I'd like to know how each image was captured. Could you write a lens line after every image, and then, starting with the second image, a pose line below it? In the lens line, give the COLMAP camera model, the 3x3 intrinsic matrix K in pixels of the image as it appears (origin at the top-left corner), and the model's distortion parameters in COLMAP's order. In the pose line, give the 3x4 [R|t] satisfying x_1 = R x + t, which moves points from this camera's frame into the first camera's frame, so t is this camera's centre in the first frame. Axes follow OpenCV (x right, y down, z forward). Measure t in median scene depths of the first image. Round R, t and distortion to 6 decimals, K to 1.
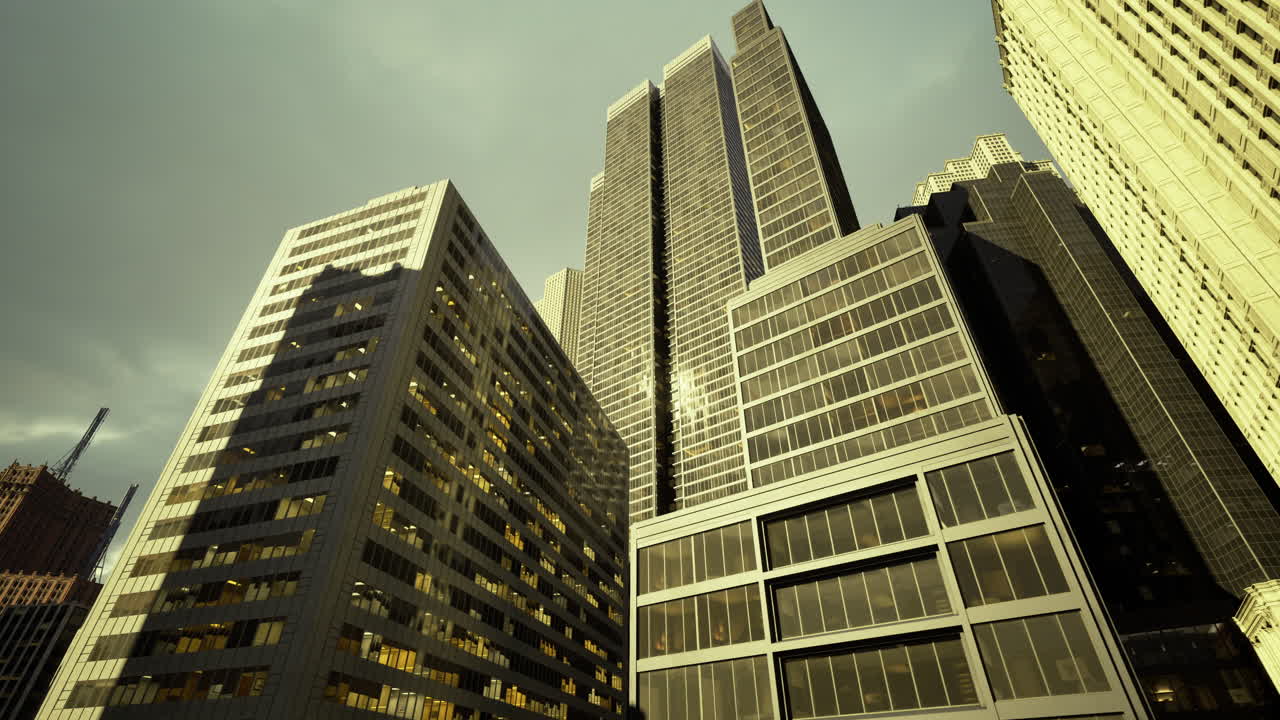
lens RADIAL K [[613.5, 0, 640.0], [0, 613.5, 360.0], [0, 0, 1]] dist [0.001703, 0.000122]
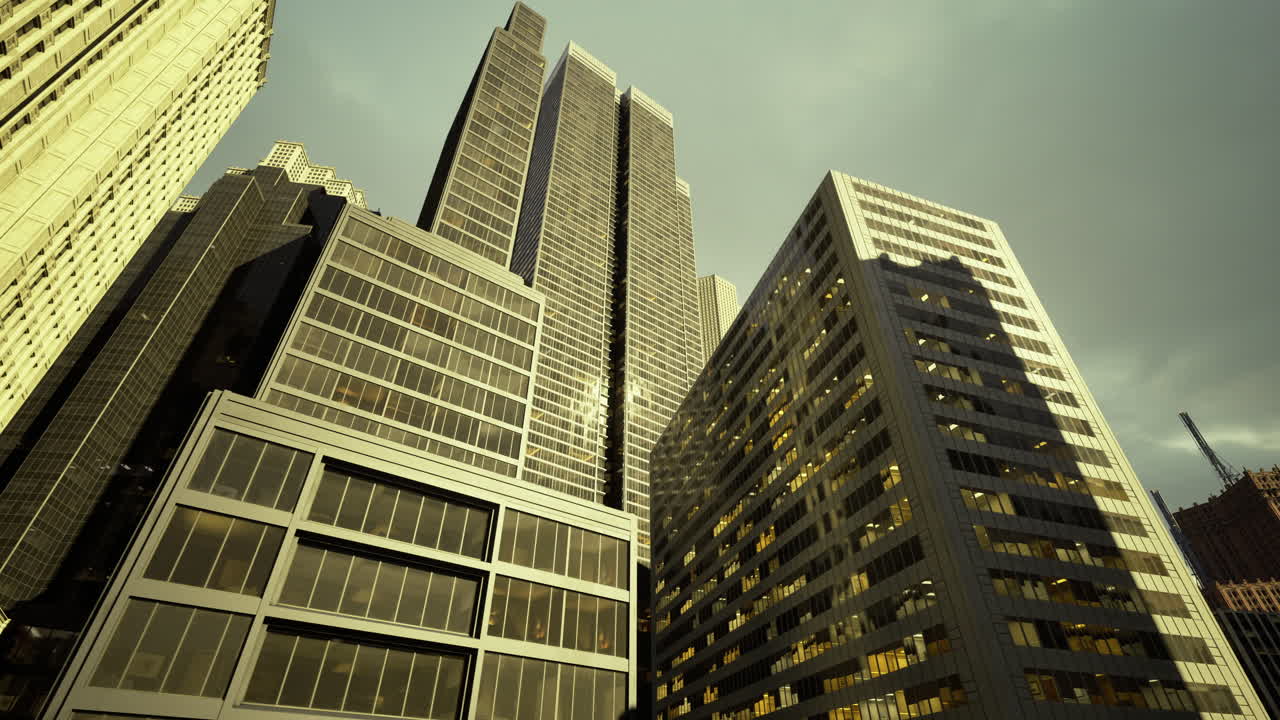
lens RADIAL K [[624.1, 0, 640.4], [0, 624.1, 313.3], [0, 0, 1]] dist [-0.002156, -0.000236]
pose [[0.283453, 0.621093, 0.730683, -0.543668], [-0.580368, 0.717662, -0.384884, 0.243911], [-0.763432, -0.314968, 0.563885, 0.319104]]
